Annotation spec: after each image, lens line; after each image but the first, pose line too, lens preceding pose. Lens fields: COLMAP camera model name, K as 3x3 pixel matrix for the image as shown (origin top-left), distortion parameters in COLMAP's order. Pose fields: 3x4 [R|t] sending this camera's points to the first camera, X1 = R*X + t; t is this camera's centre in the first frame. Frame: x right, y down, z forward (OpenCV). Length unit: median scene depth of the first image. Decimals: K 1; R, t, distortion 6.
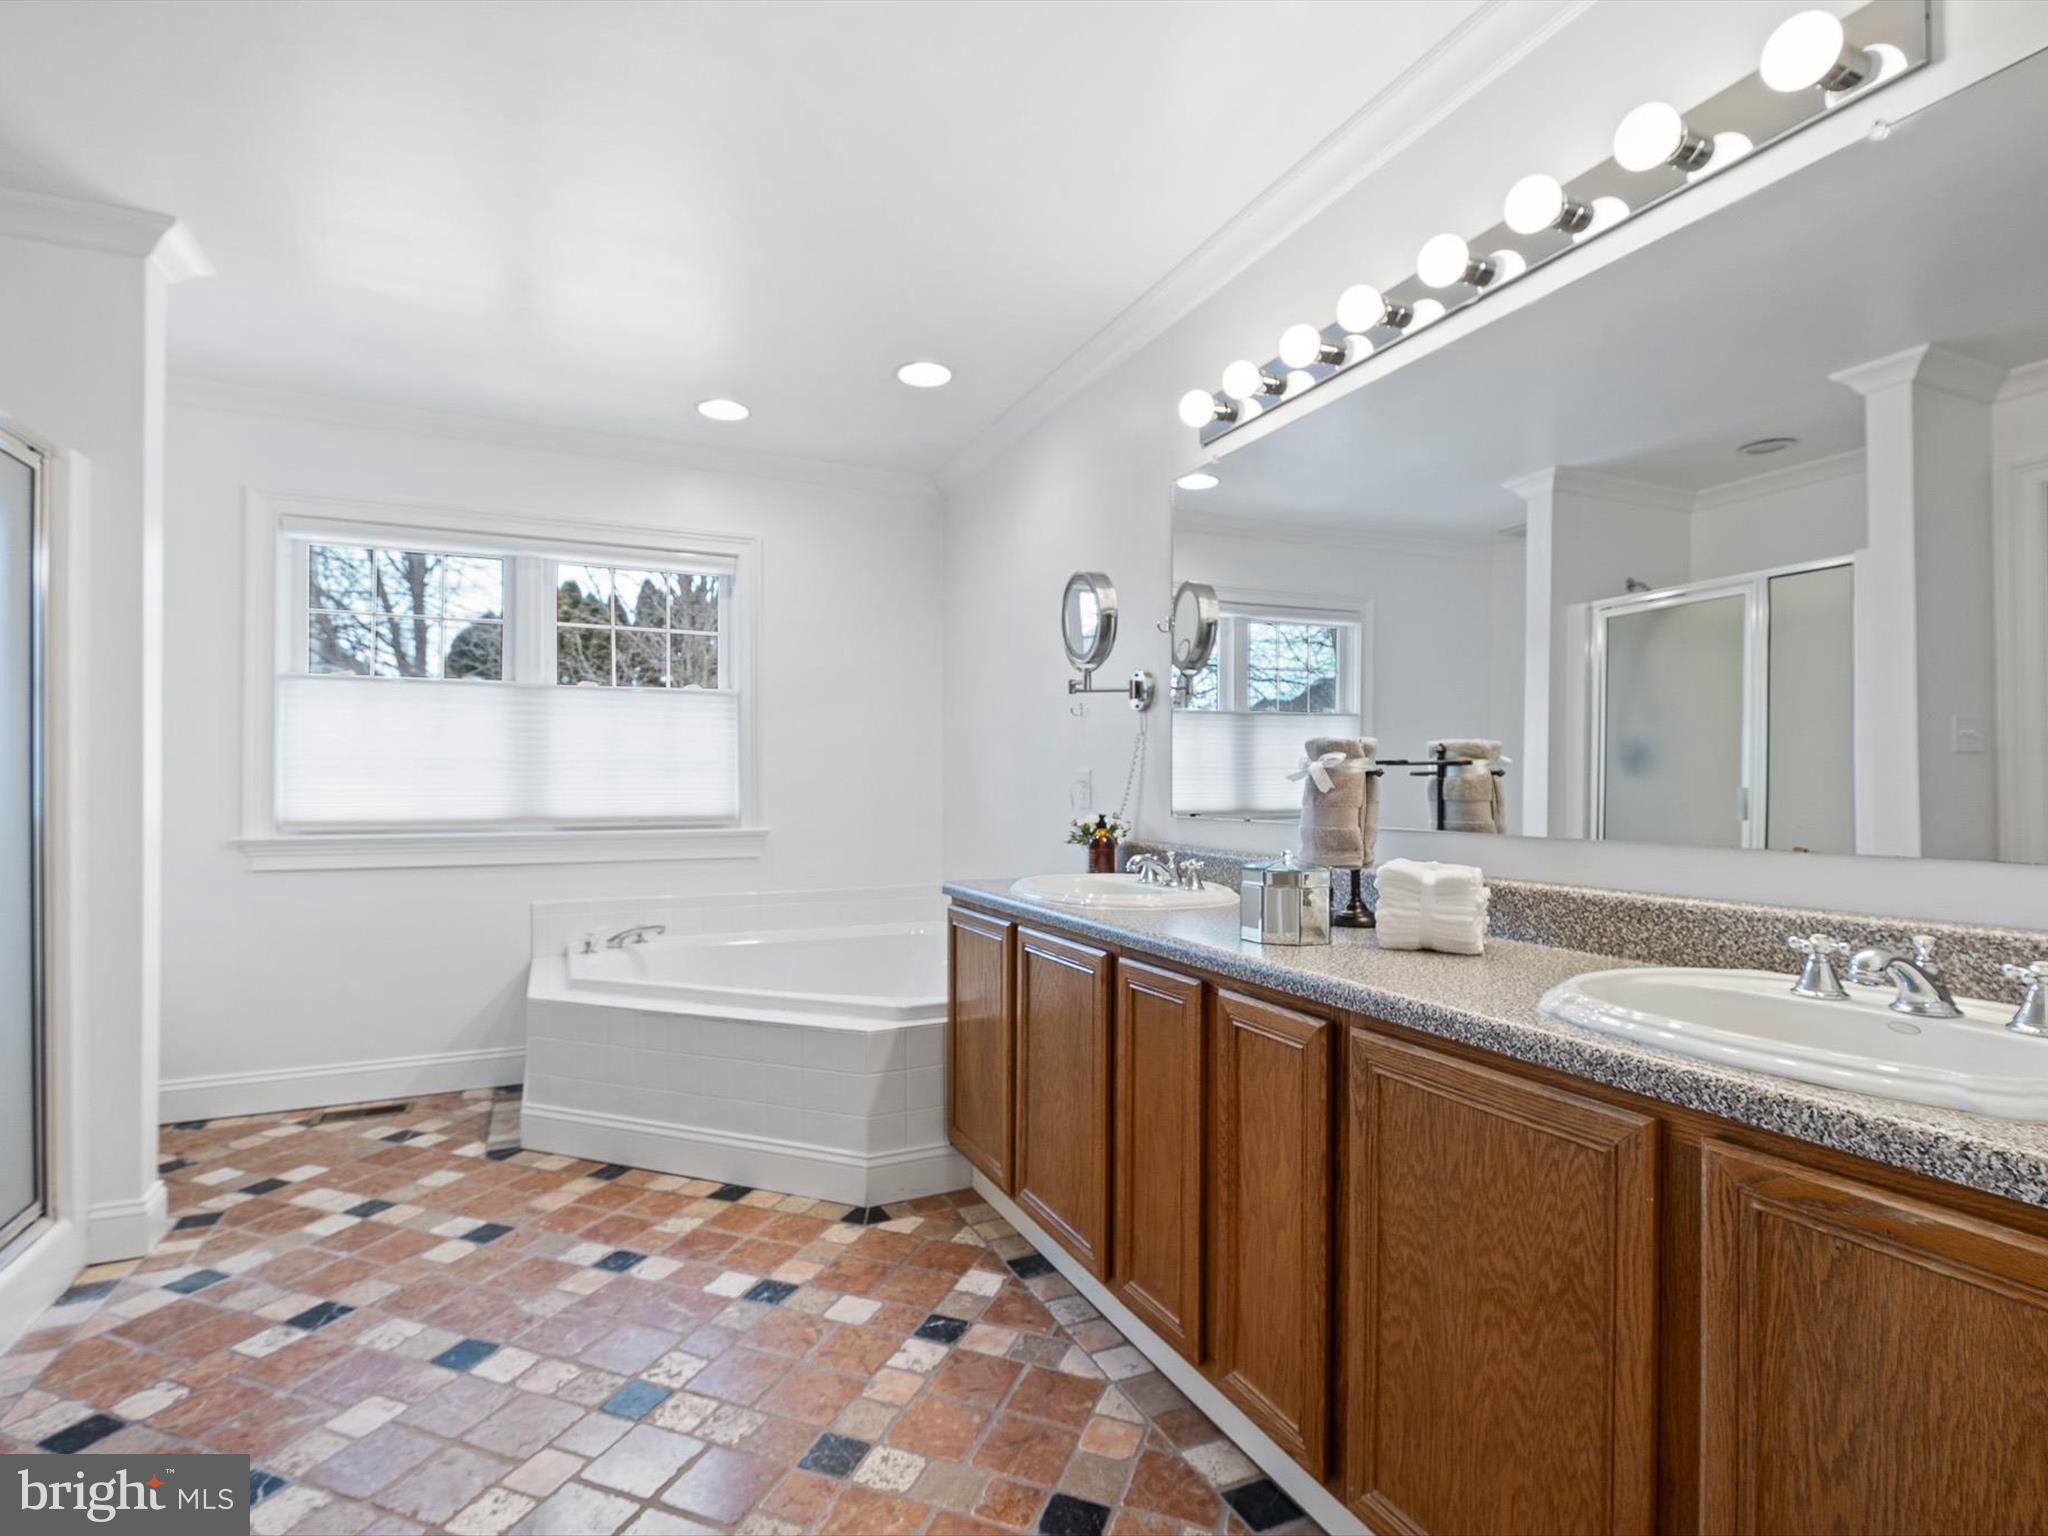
lens RADIAL K [[1007.4, 0, 1020.3], [0, 1007.4, 778.1], [0, 0, 1]] dist [-0.022984, -0.000334]
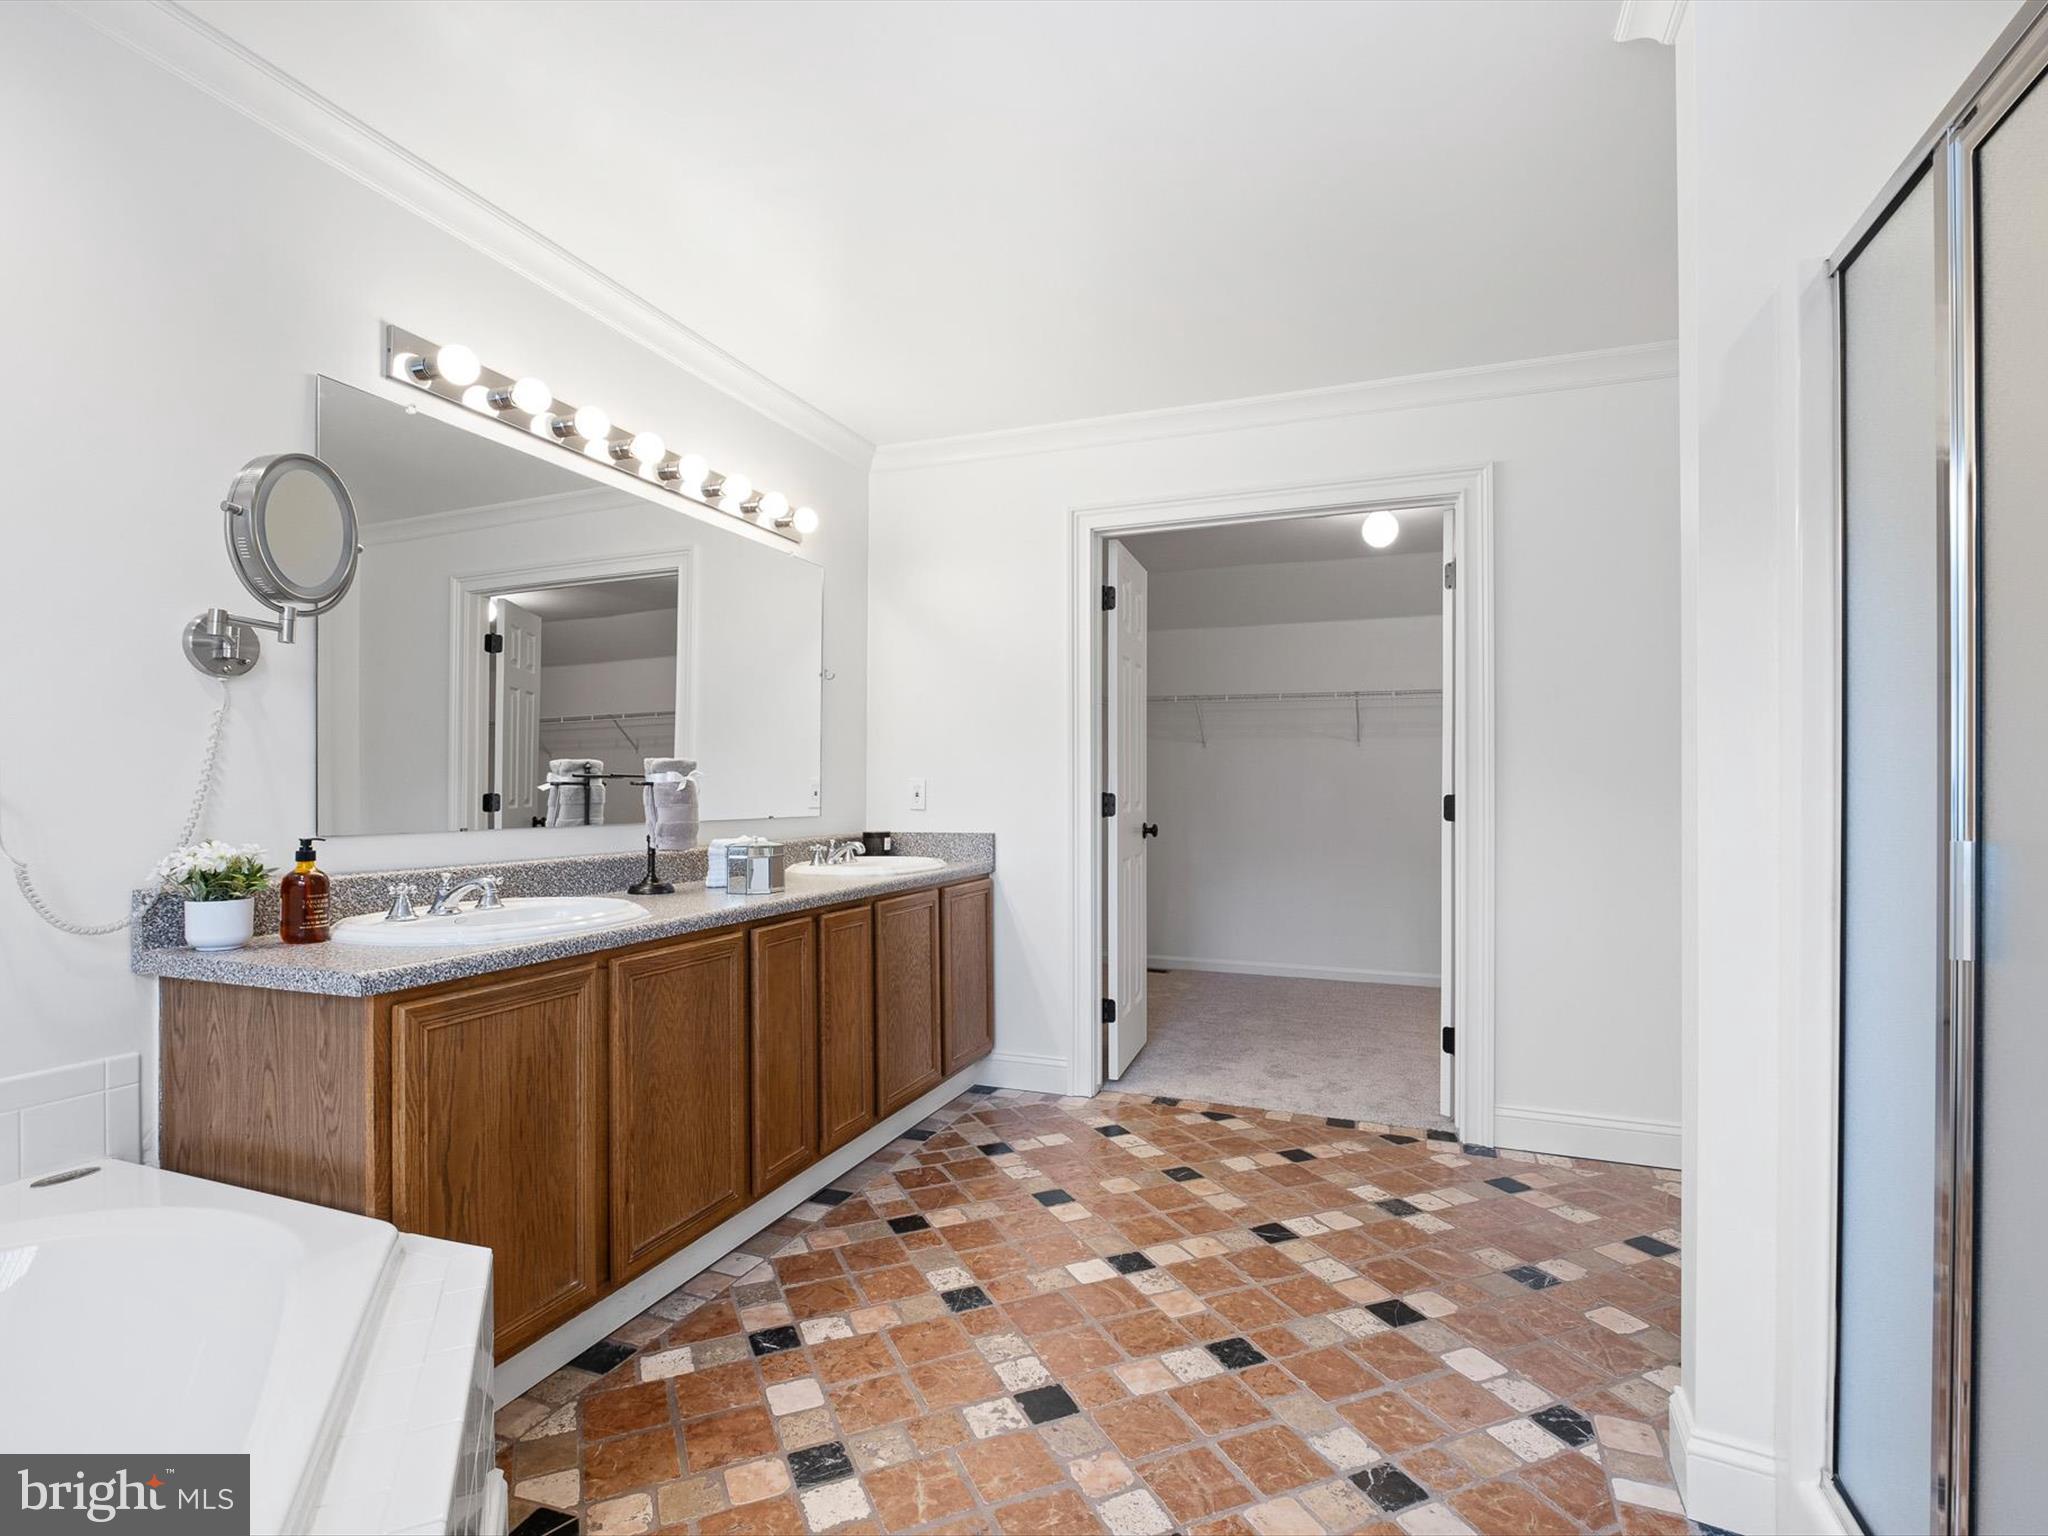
lens RADIAL K [[1007.4, 0, 1019.6], [0, 1007.4, 778.1], [0, 0, 1]] dist [-0.022984, -0.000334]
pose [[-0.699315, -0.004942, 0.714796, -1.016434], [-0.011469, 0.999925, -0.004308, -0.011470], [-0.714721, -0.011211, -0.699320, 1.616080]]
